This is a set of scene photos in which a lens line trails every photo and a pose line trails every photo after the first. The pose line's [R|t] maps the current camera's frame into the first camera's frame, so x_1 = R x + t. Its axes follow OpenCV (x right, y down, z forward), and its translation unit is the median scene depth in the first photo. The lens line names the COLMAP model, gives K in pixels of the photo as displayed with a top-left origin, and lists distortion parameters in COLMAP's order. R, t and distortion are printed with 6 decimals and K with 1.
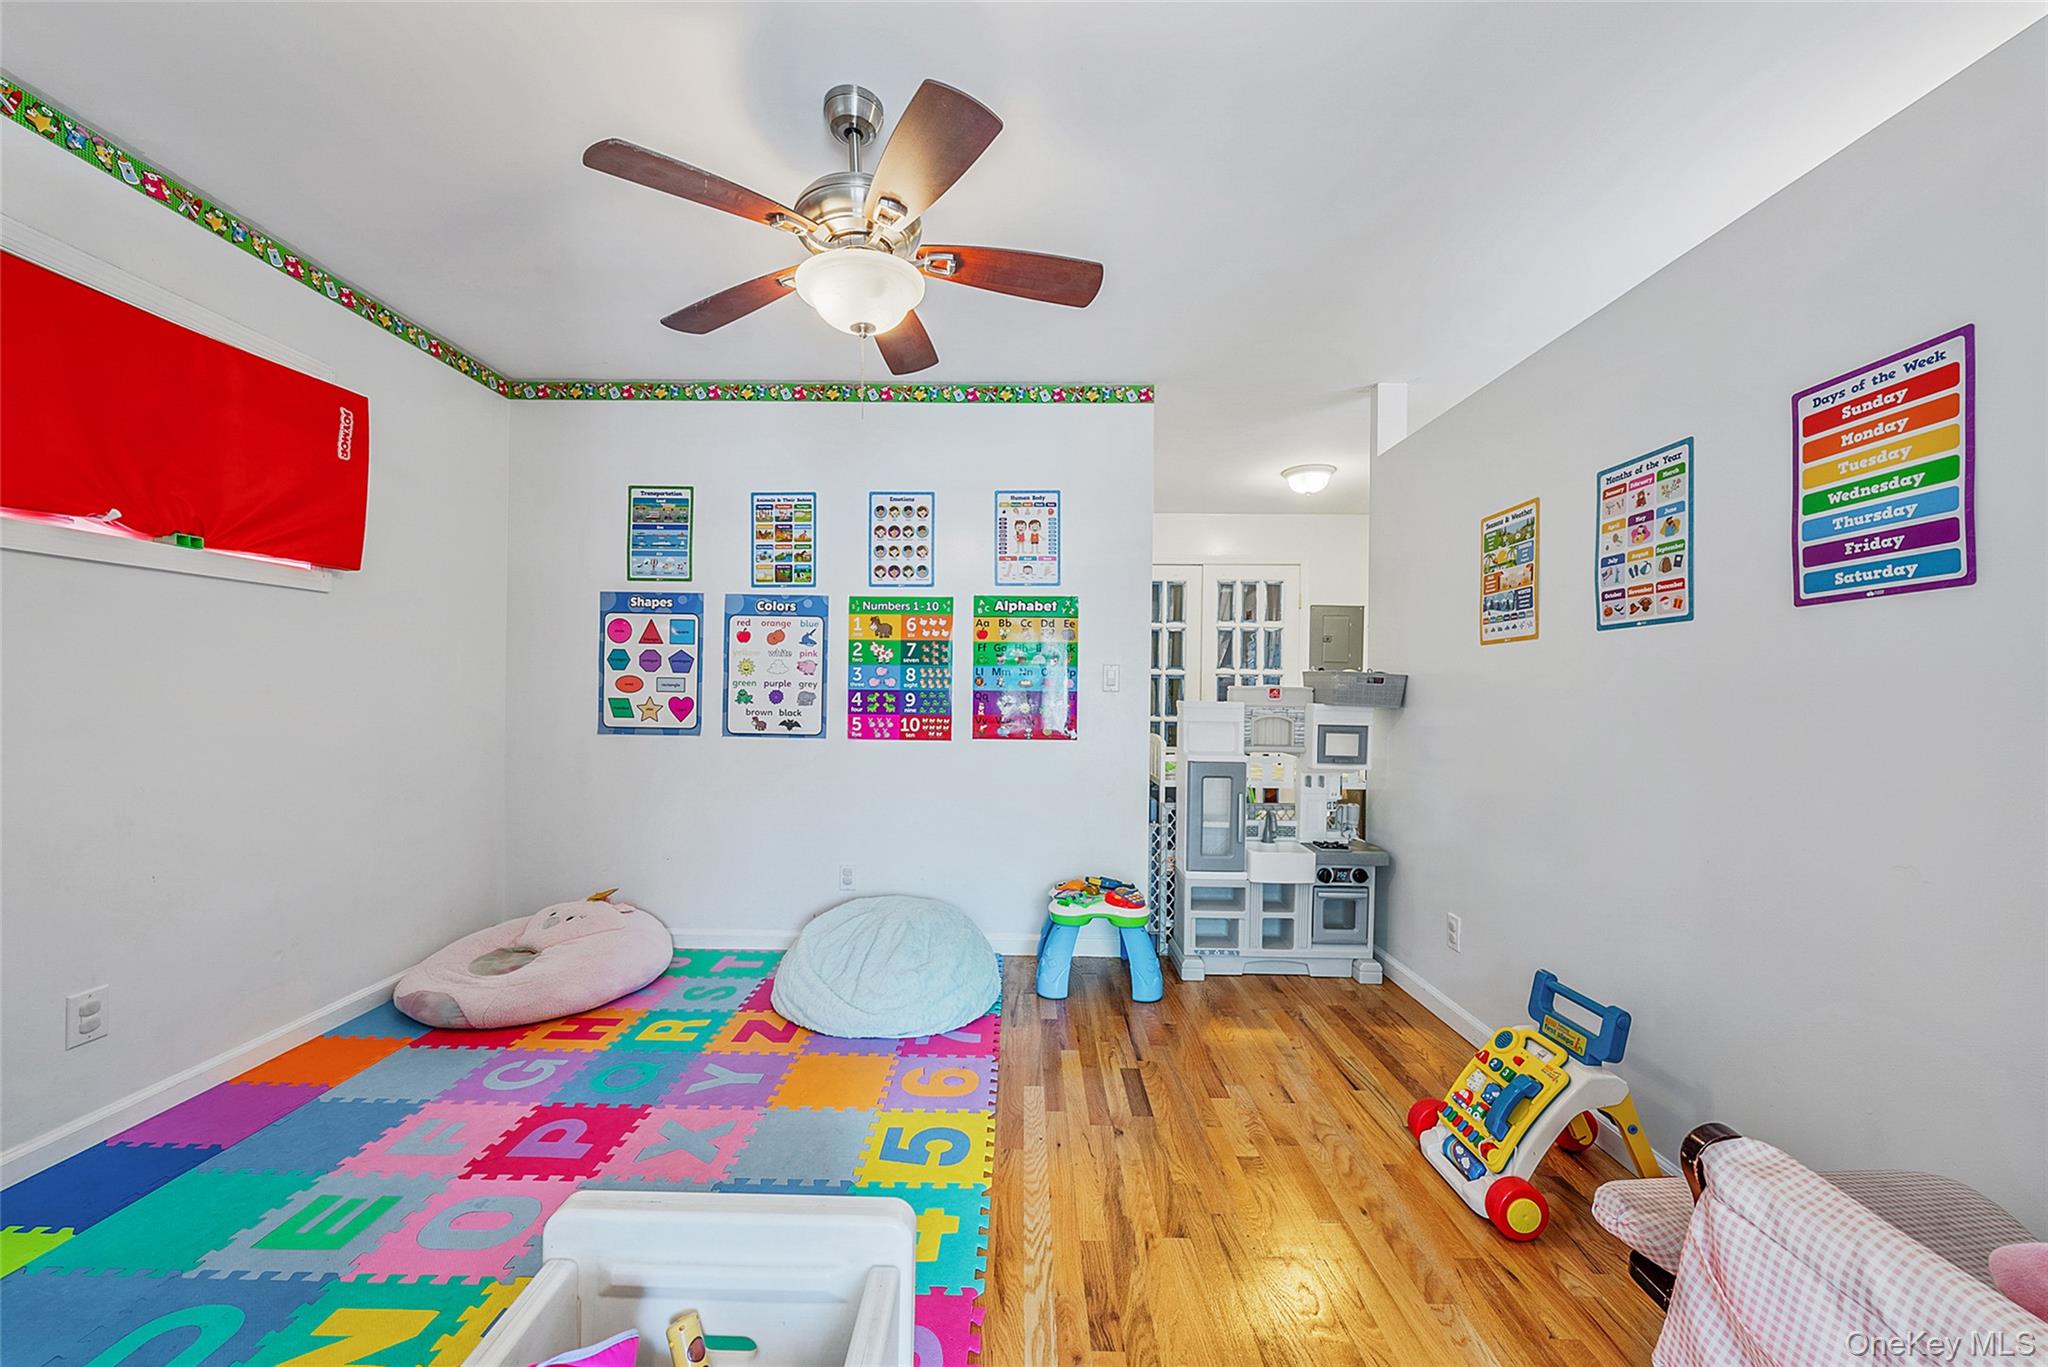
lens RADIAL K [[758.7, 0, 1017.6], [0, 758.7, 693.1], [0, 0, 1]] dist [-0.008289, 0.003341]
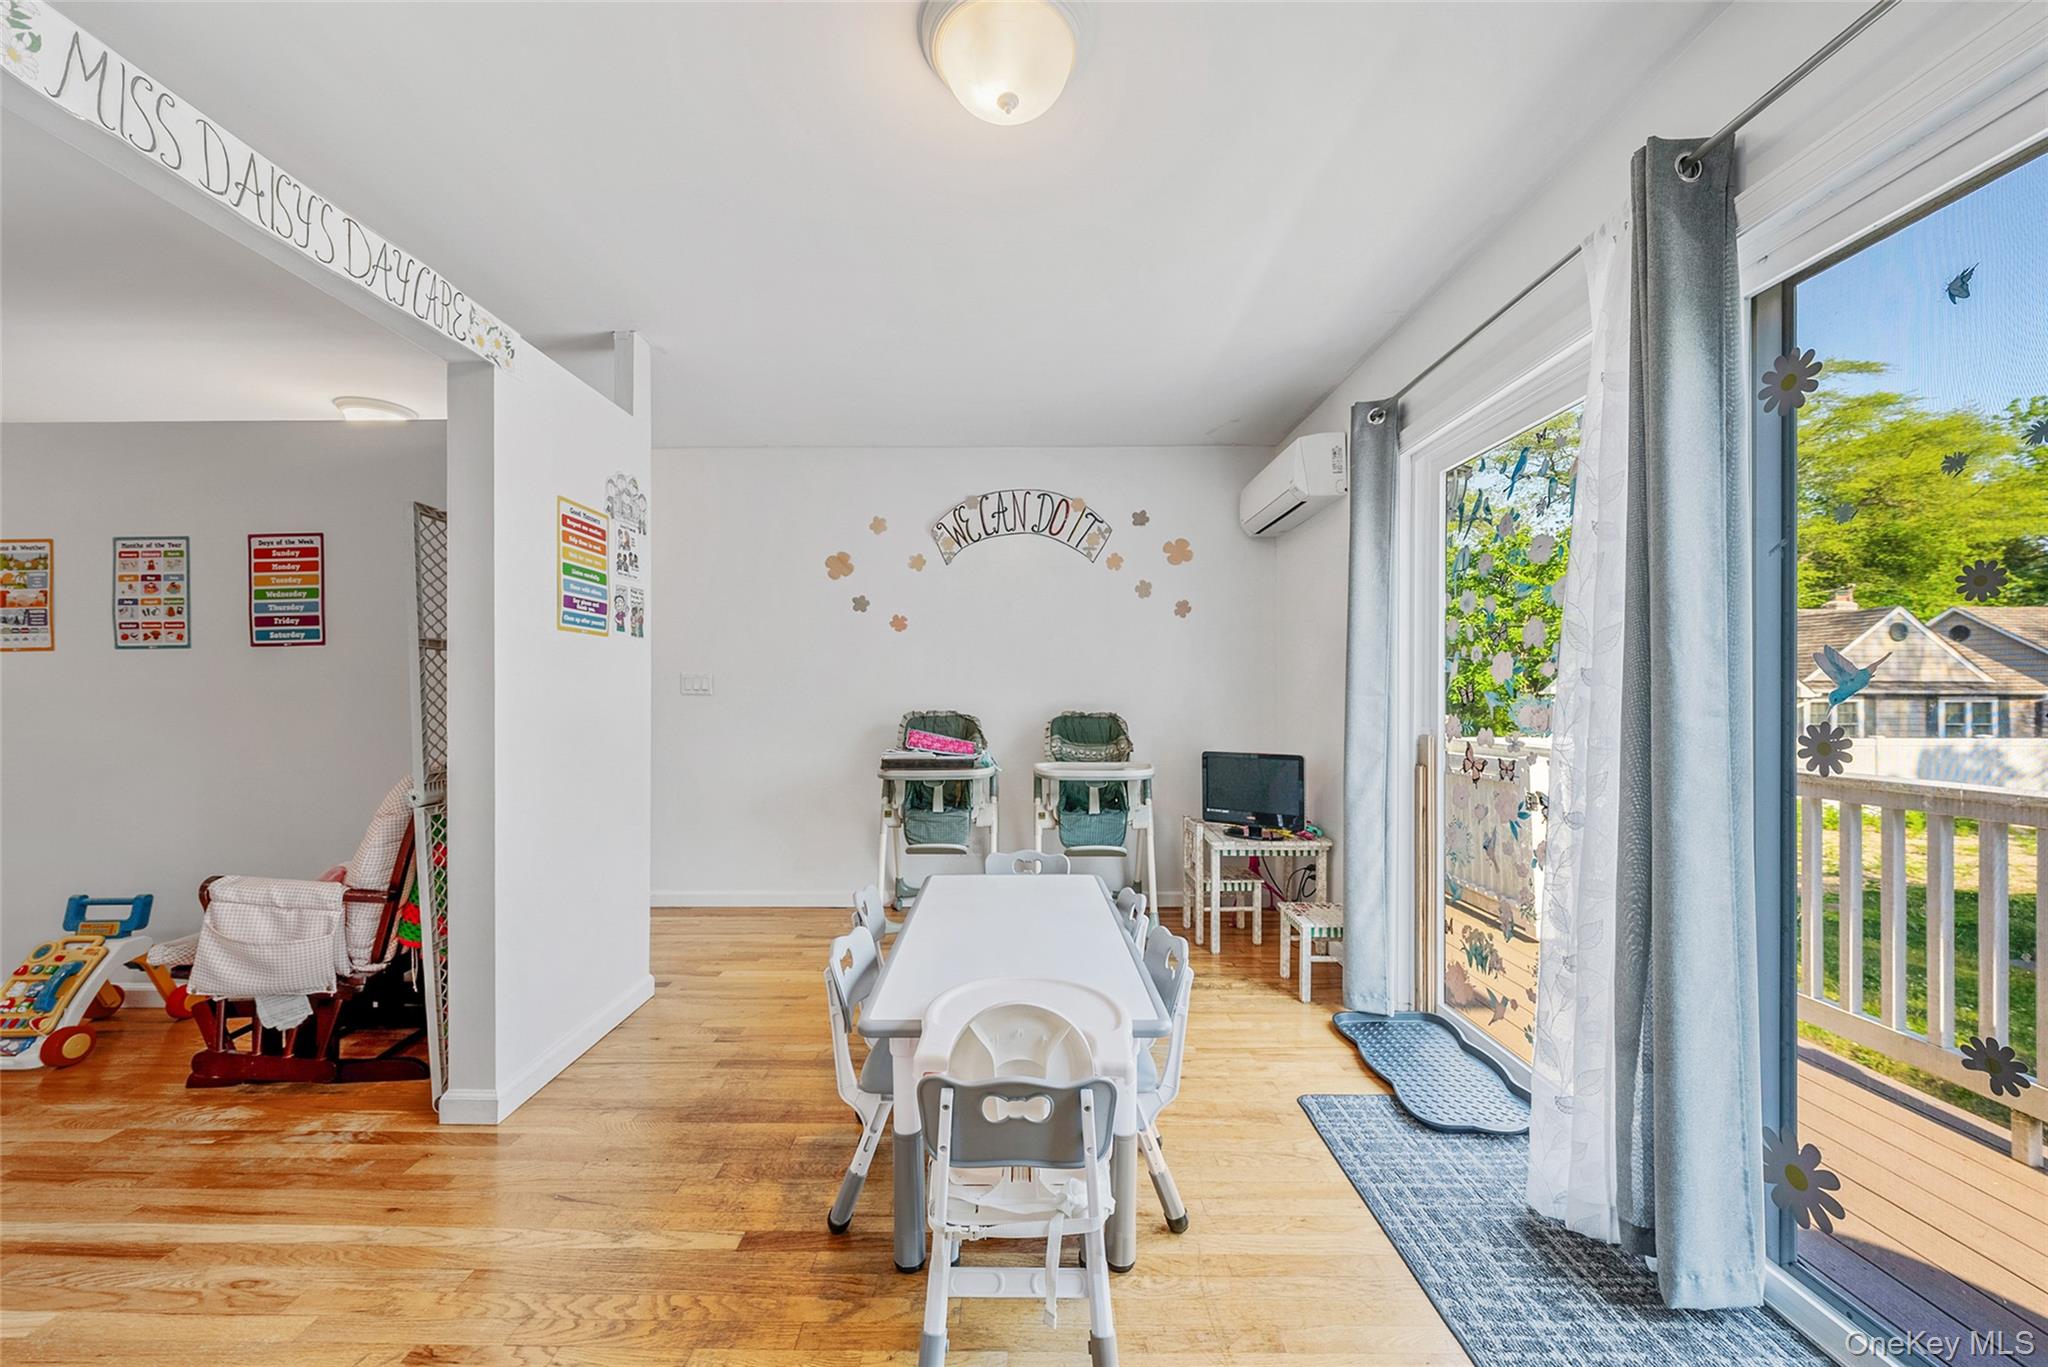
lens RADIAL K [[775.4, 0, 1024.0], [0, 775.4, 683.5], [0, 0, 1]] dist [-0.001979, 0.000442]
pose [[0.001899, -0.007220, 0.999972, -0.748084], [0.006693, 0.999952, 0.007207, -0.019036], [-0.999976, 0.006679, 0.001947, -0.775850]]
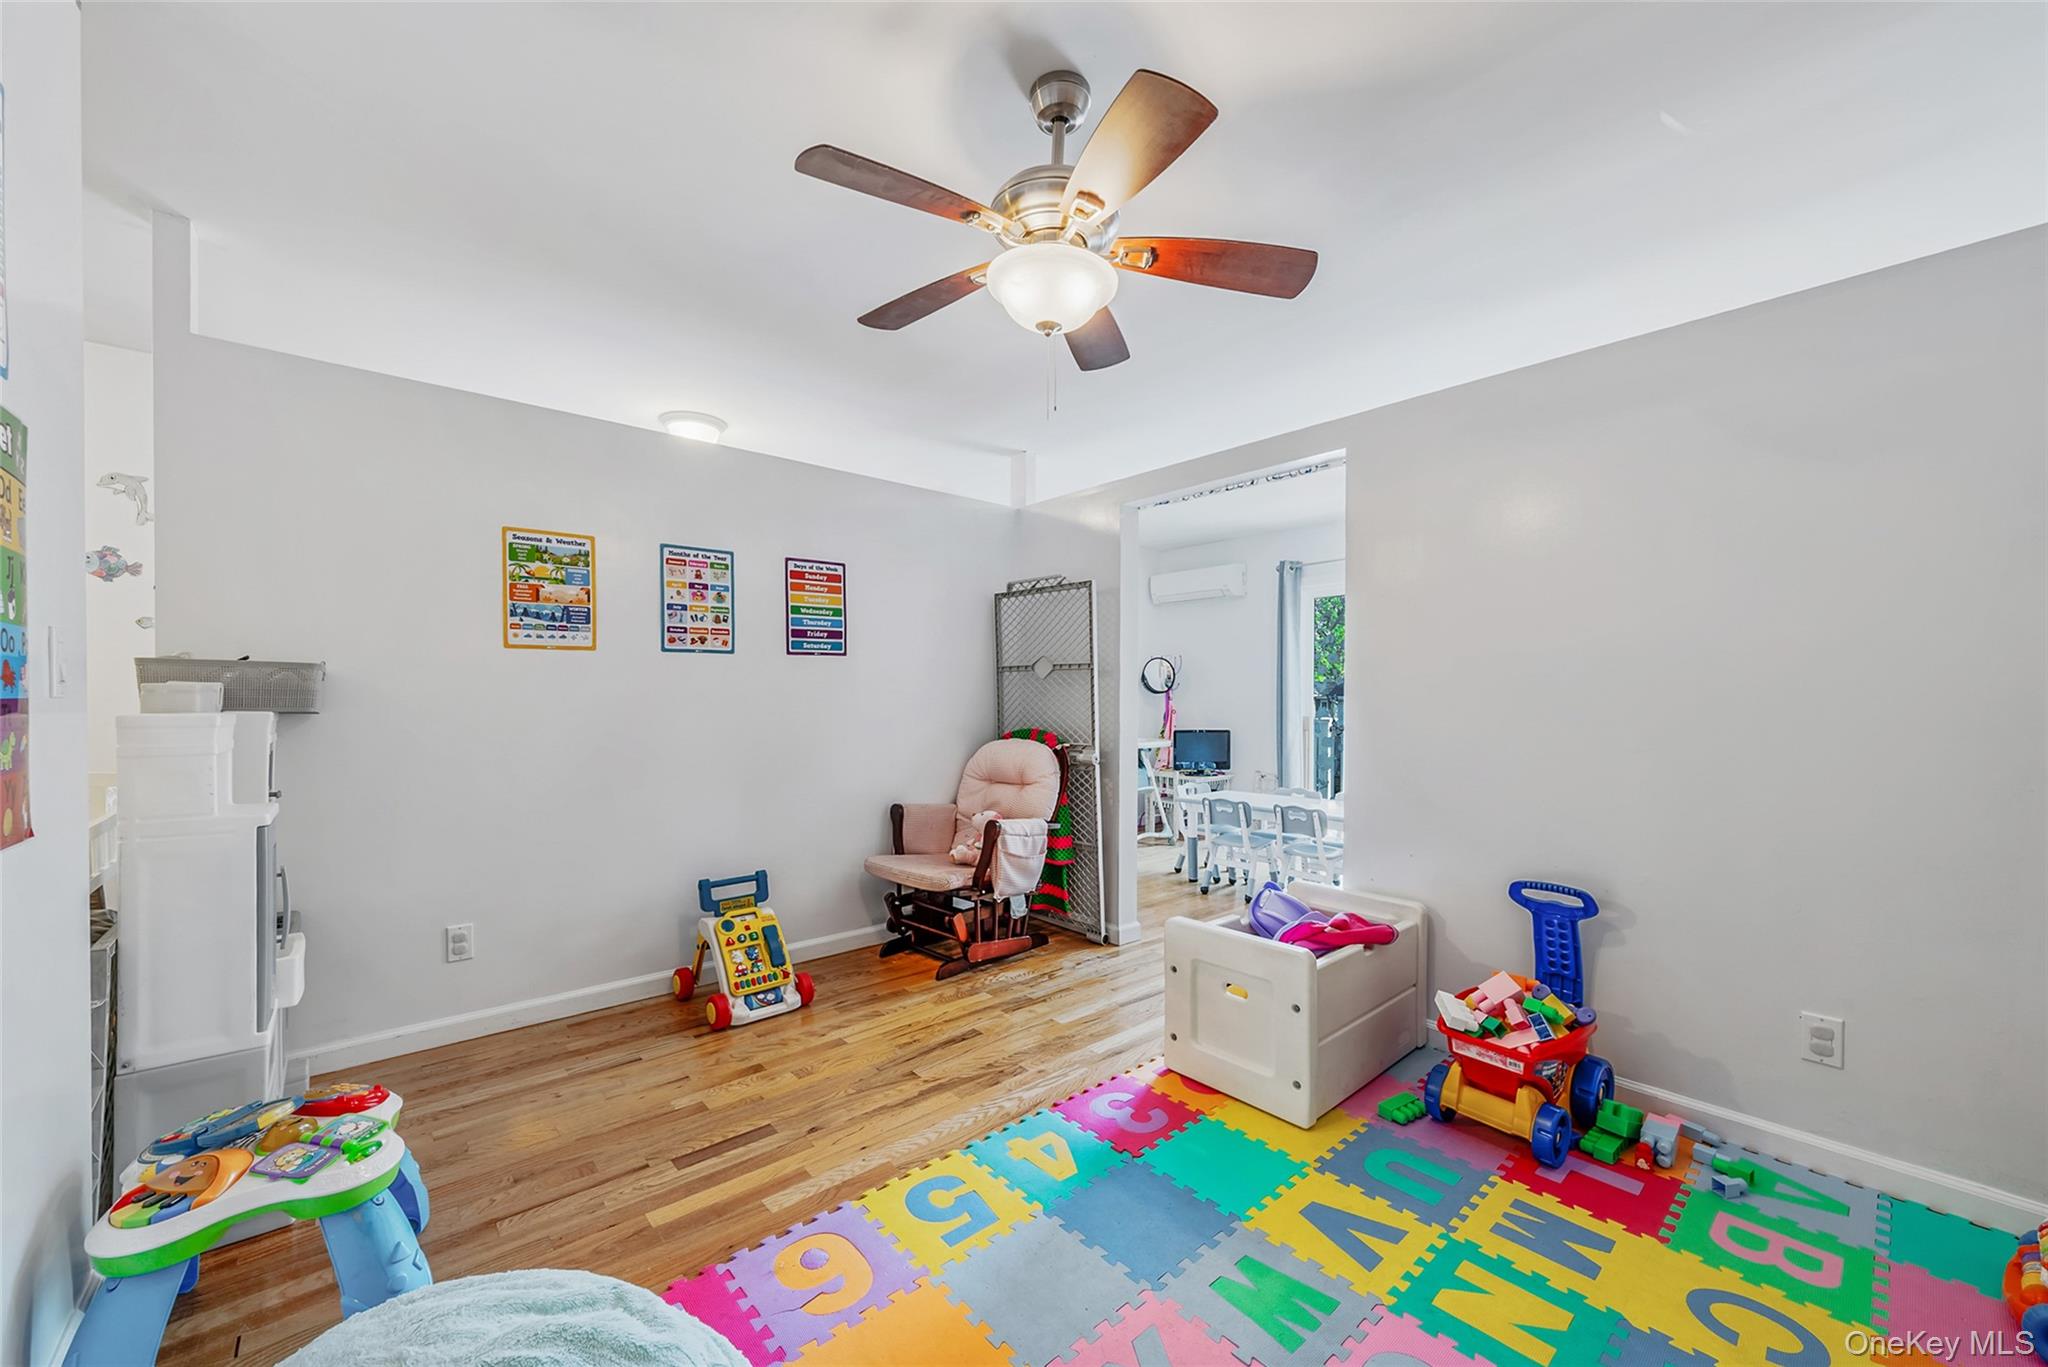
lens RADIAL K [[758.7, 0, 1017.6], [0, 758.7, 693.1], [0, 0, 1]] dist [-0.008289, 0.003341]
pose [[-0.659498, -0.019695, 0.751448, -0.882244], [-0.013429, 0.999806, 0.014418, -0.035137], [-0.751586, -0.000582, -0.659634, 1.600563]]
